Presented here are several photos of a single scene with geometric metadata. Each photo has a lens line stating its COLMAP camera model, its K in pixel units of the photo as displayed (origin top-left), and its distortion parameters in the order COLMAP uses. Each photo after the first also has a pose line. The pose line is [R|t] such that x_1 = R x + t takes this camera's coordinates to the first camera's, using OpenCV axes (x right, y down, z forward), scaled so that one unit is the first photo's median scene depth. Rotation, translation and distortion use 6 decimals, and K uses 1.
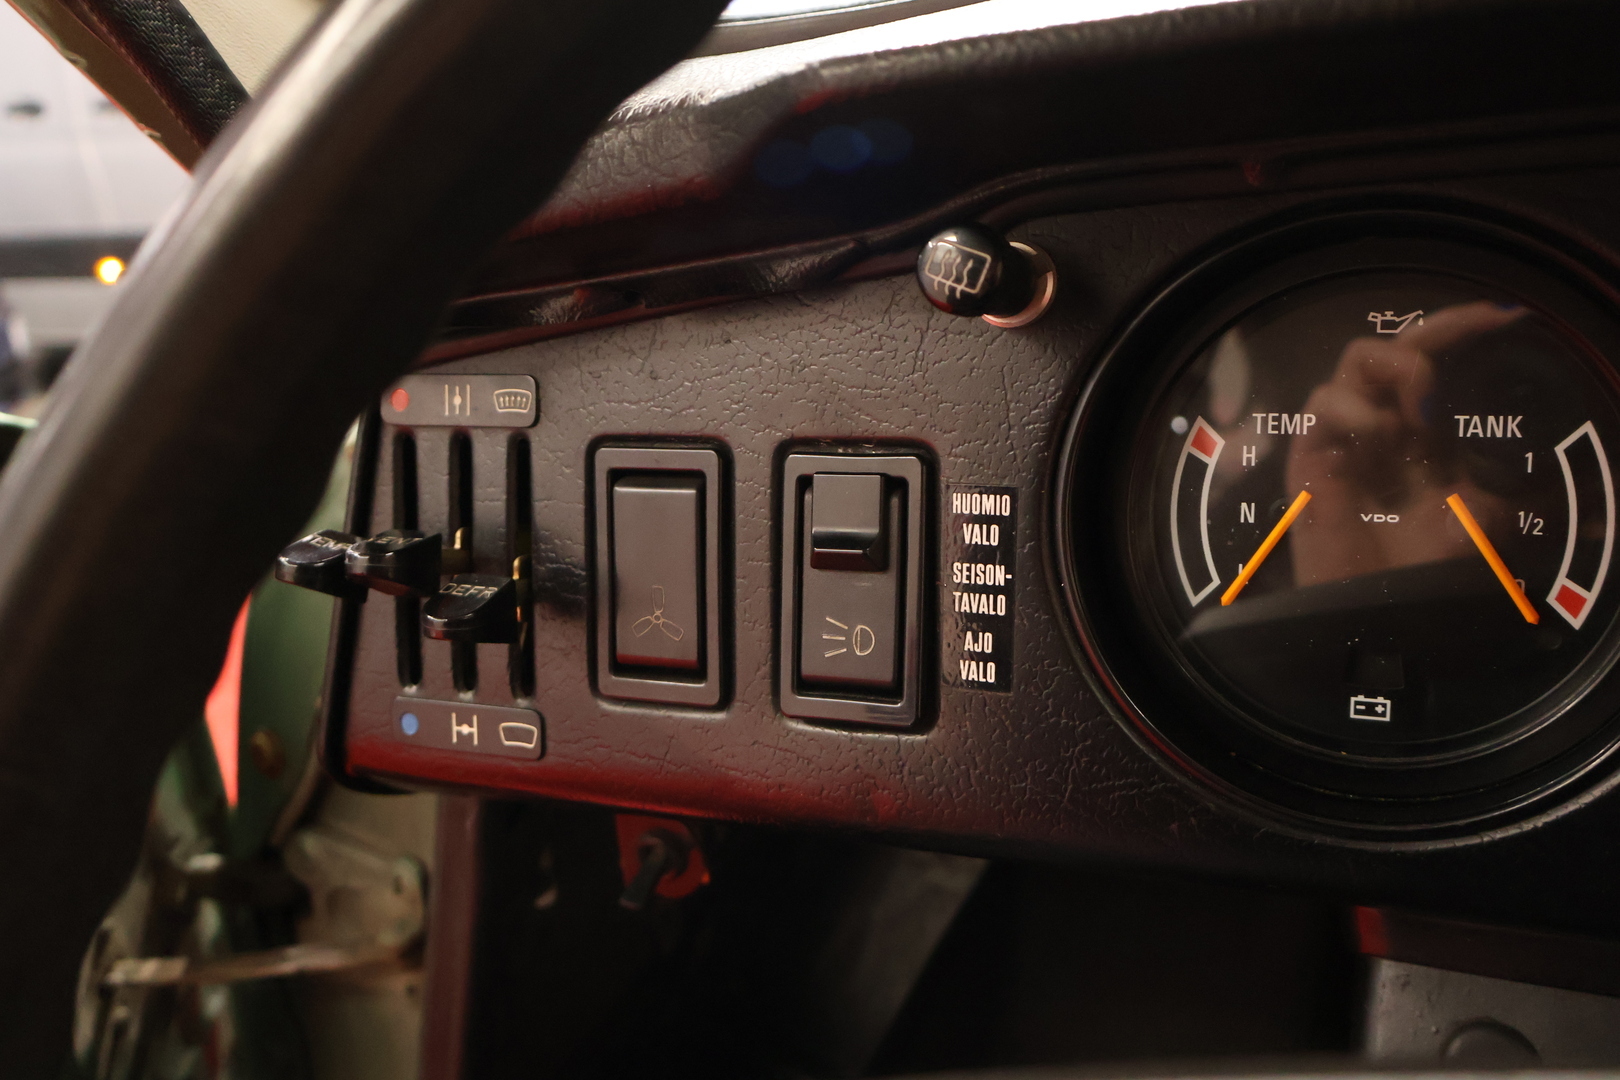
lens RADIAL K [[1552.9, 0, 805.2], [0, 1552.9, 541.8], [0, 0, 1]] dist [0.026949, 0.000000]
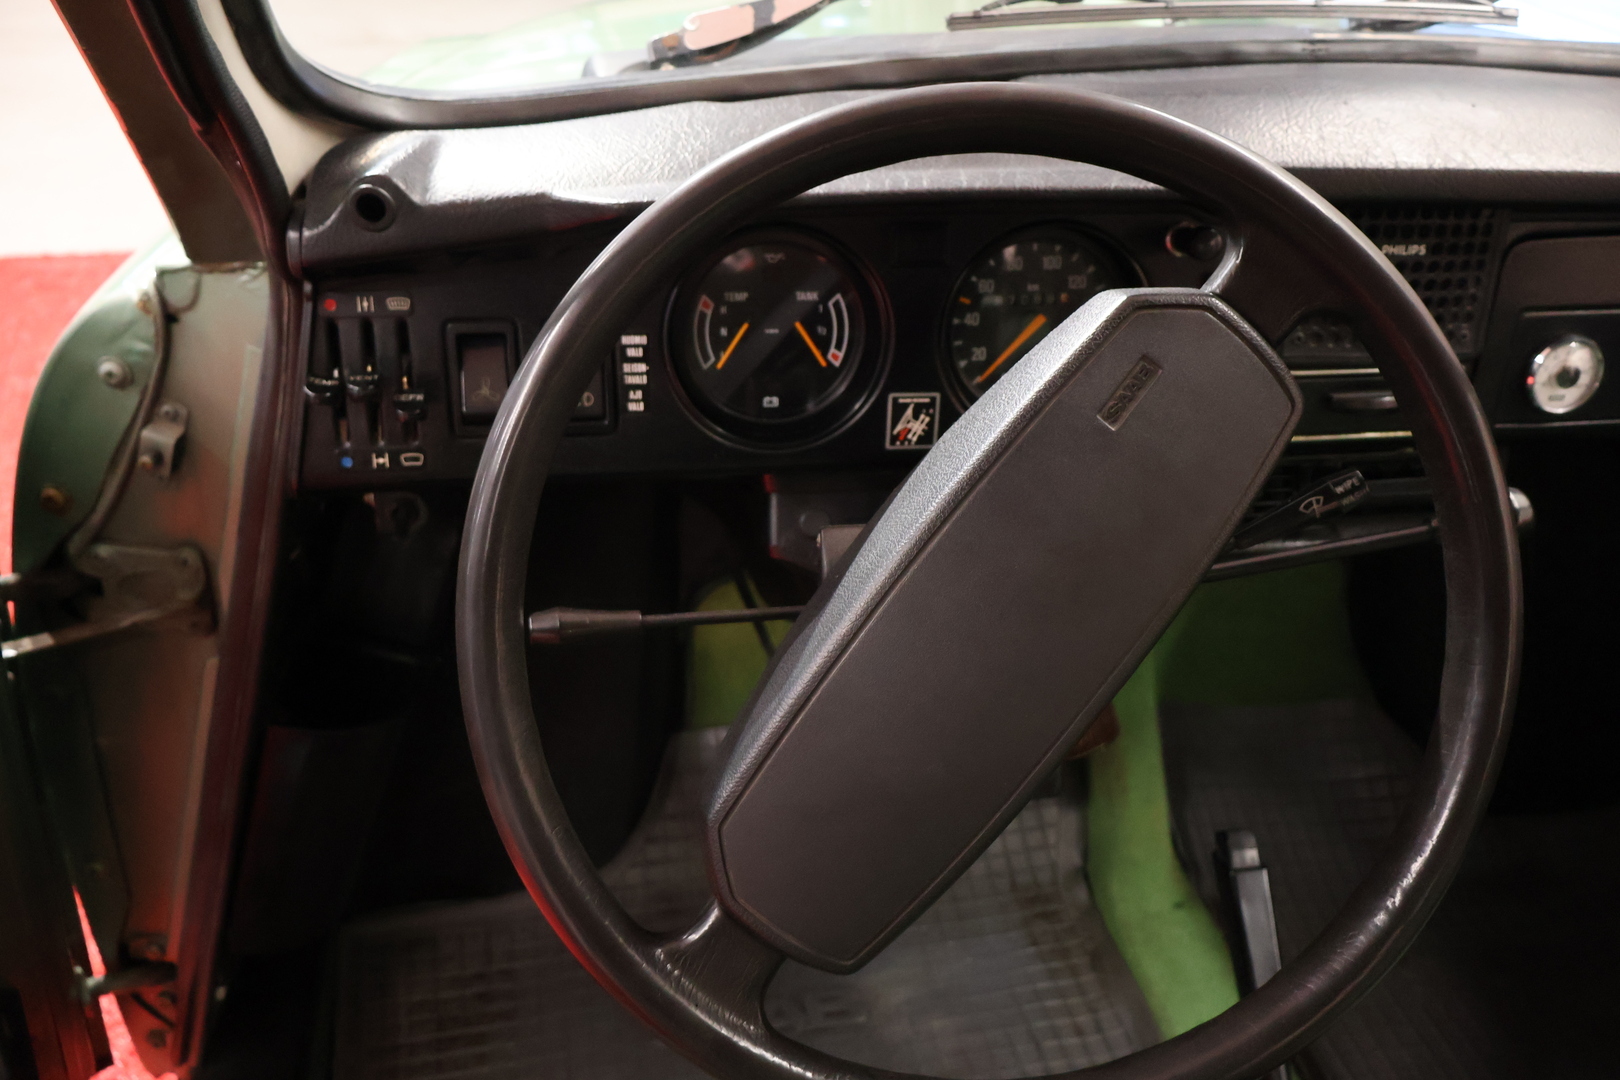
lens RADIAL K [[1287.7, 0, 805.0], [0, 1287.7, 539.7], [0, 0, 1]] dist [0.004343, 0.001044]
pose [[0.831781, -0.179583, 0.525252, -0.792301], [0.047715, 0.965852, 0.254662, -0.224809], [-0.553049, -0.186761, 0.811947, -0.875766]]
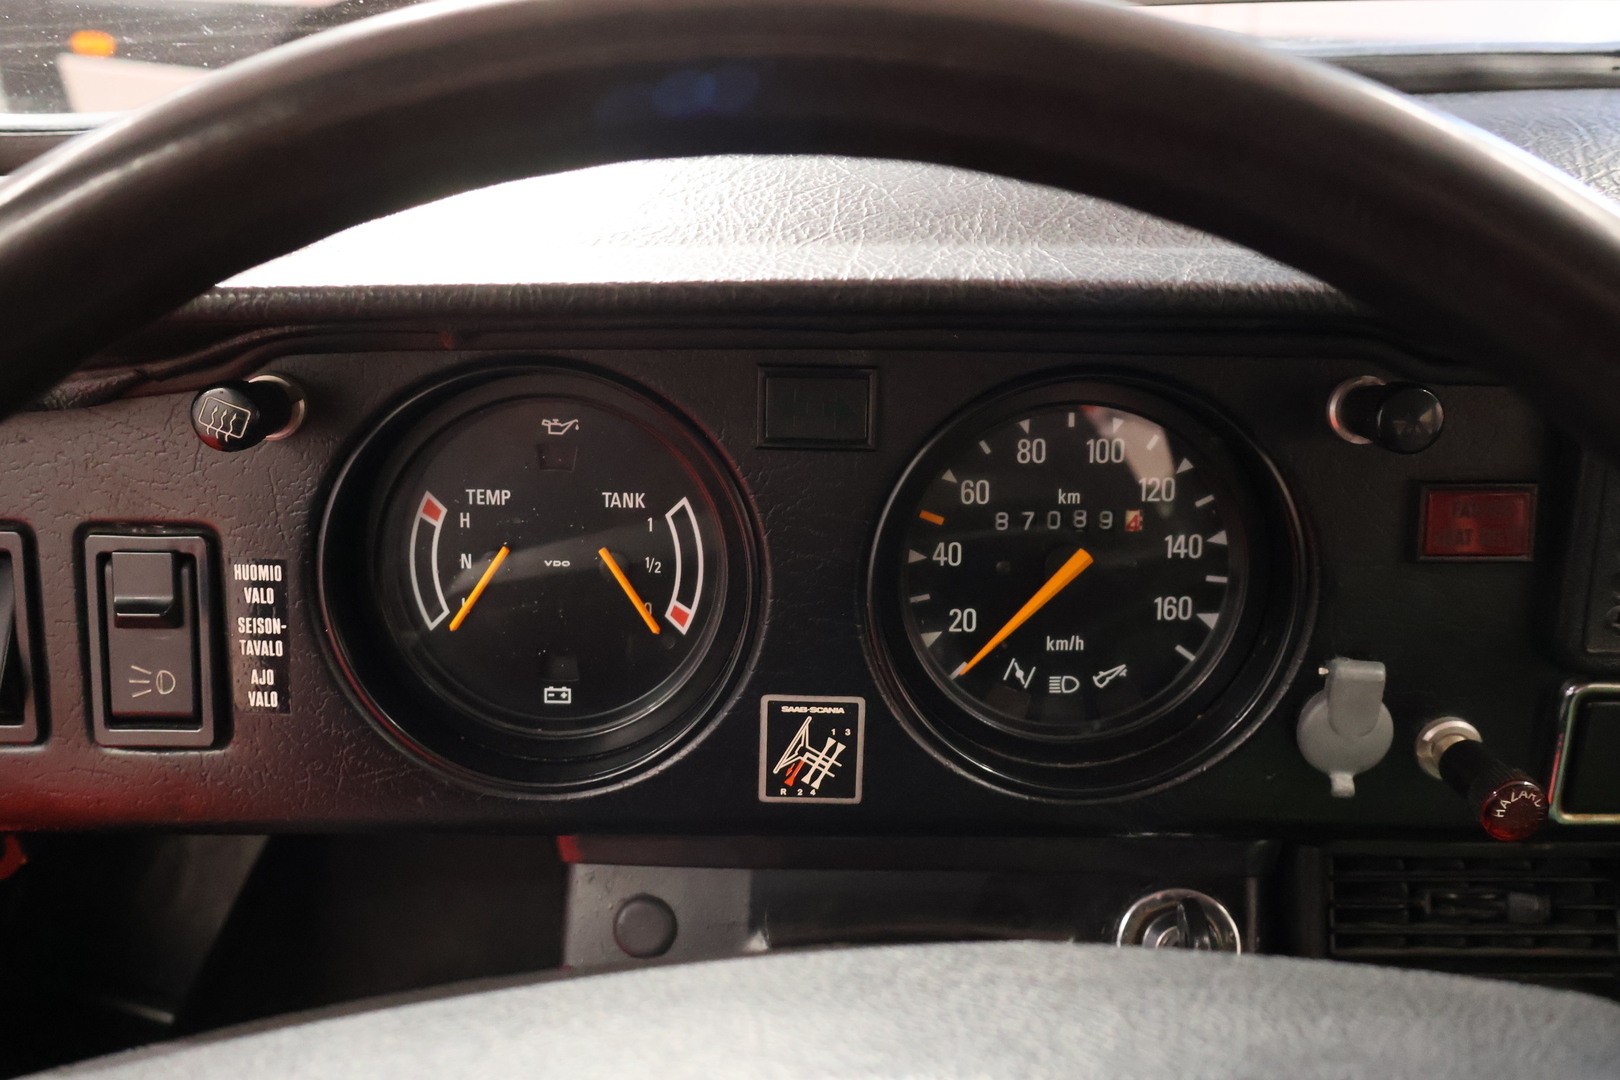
lens RADIAL K [[1552.9, 0, 816.2], [0, 1552.9, 542.4], [0, 0, 1]] dist [0.026949, 0.000000]
pose [[0.905096, -0.066878, 0.419915, -0.008775], [0.027072, 0.994613, 0.100057, -0.164621], [-0.424345, -0.079193, 0.902031, -0.359317]]
